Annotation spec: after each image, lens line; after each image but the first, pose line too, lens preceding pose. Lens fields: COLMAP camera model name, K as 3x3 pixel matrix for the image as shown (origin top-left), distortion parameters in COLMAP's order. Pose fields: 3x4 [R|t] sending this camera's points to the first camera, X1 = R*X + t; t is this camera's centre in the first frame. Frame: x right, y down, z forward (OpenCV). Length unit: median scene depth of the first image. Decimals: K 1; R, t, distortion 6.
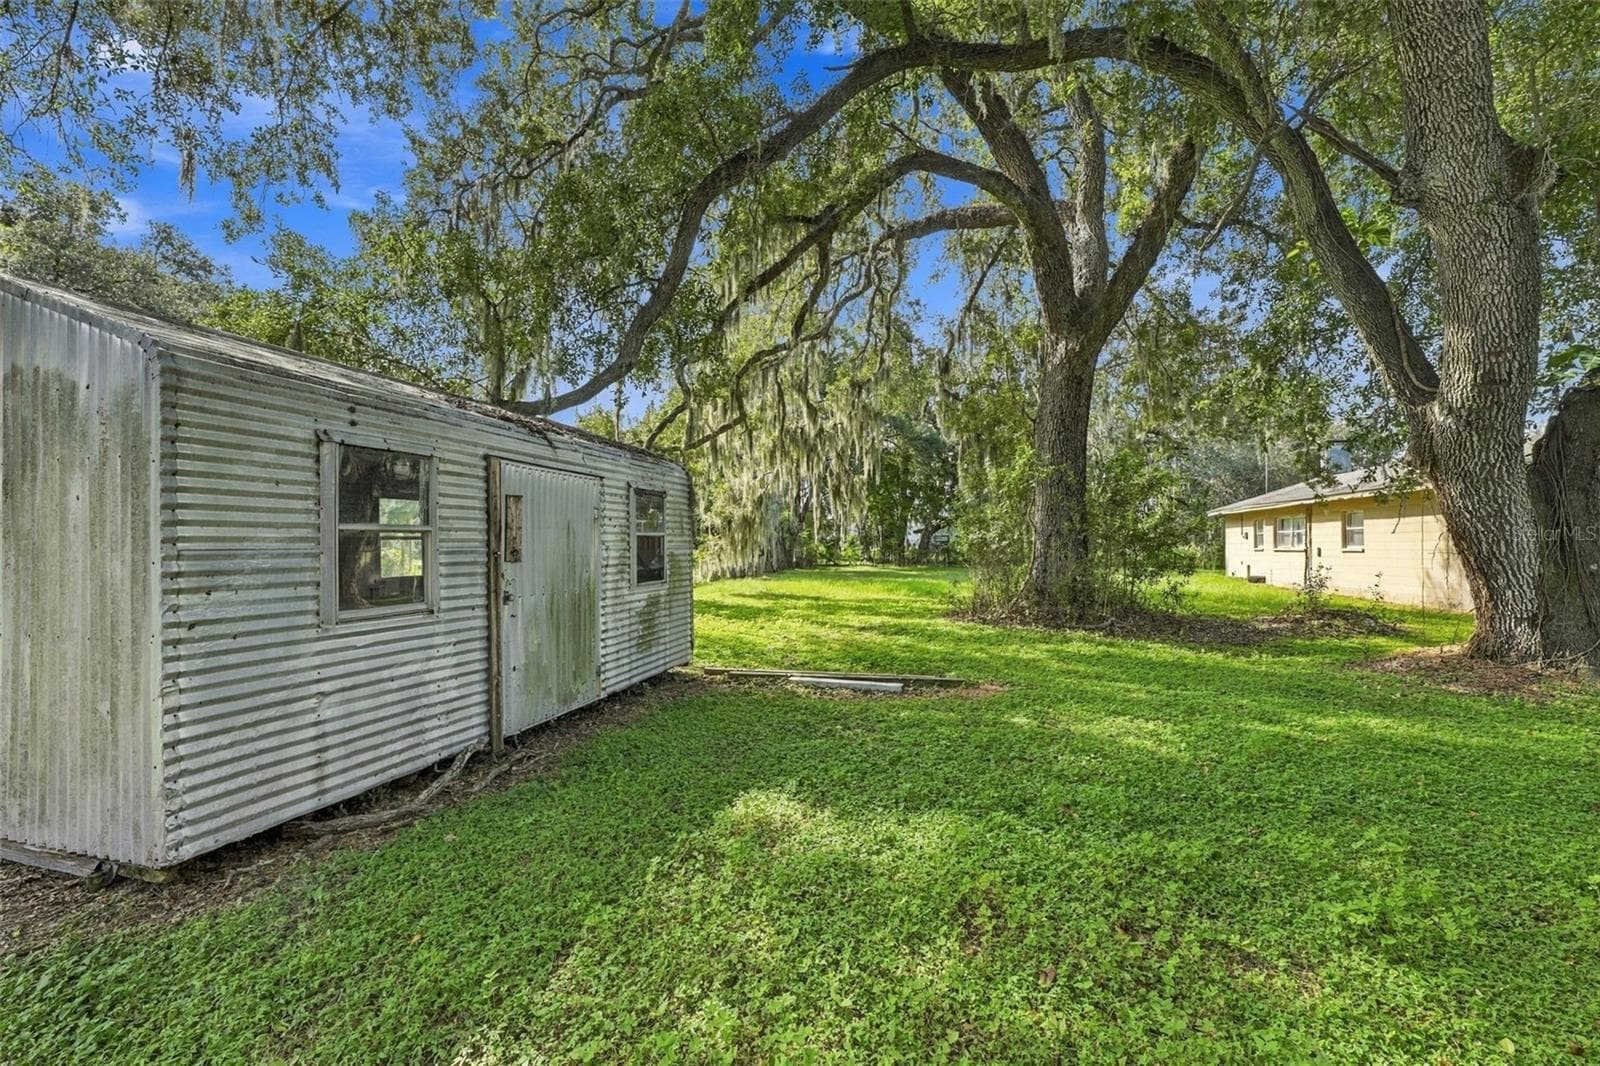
lens RADIAL K [[673.0, 0, 789.7], [0, 673.0, 541.3], [0, 0, 1]] dist [0.000552, 0.000151]
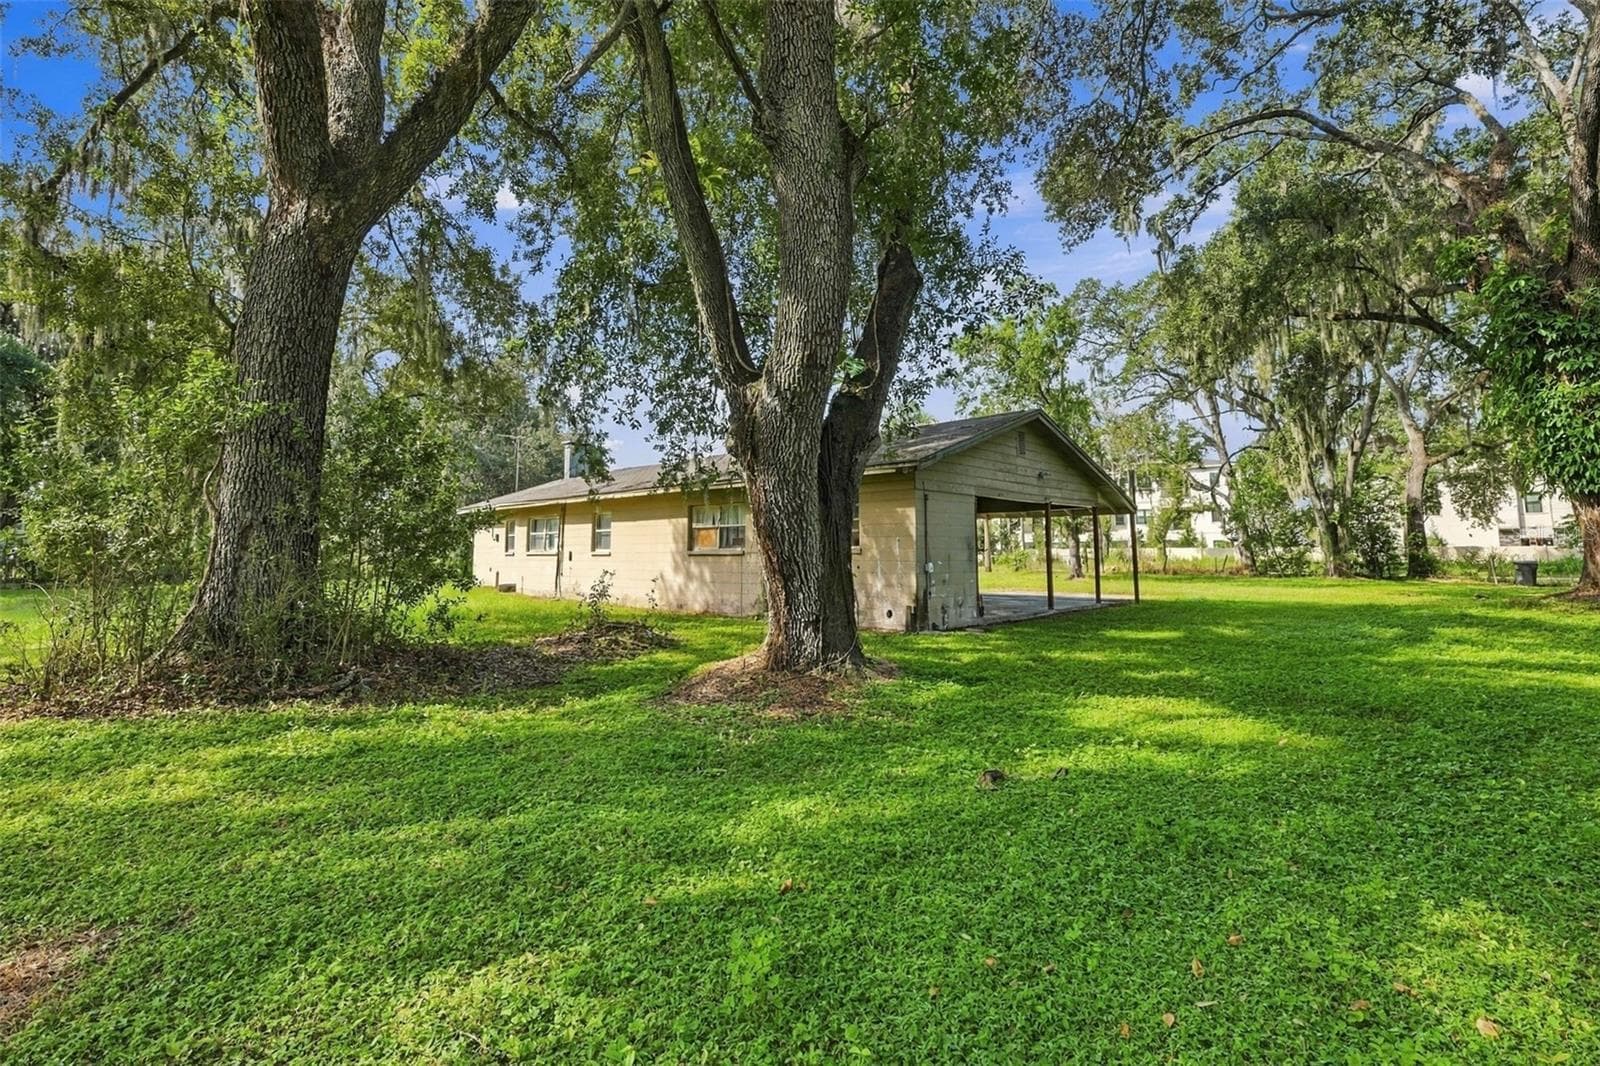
lens RADIAL K [[775.9, 0, 799.5], [0, 775.9, 453.0], [0, 0, 1]] dist [0.001194, 0.000509]
pose [[0.545739, 0.101864, 0.831741, 0.093640], [-0.001818, 0.992725, -0.120387, 0.006017], [-0.837953, 0.064188, 0.541954, 0.261565]]
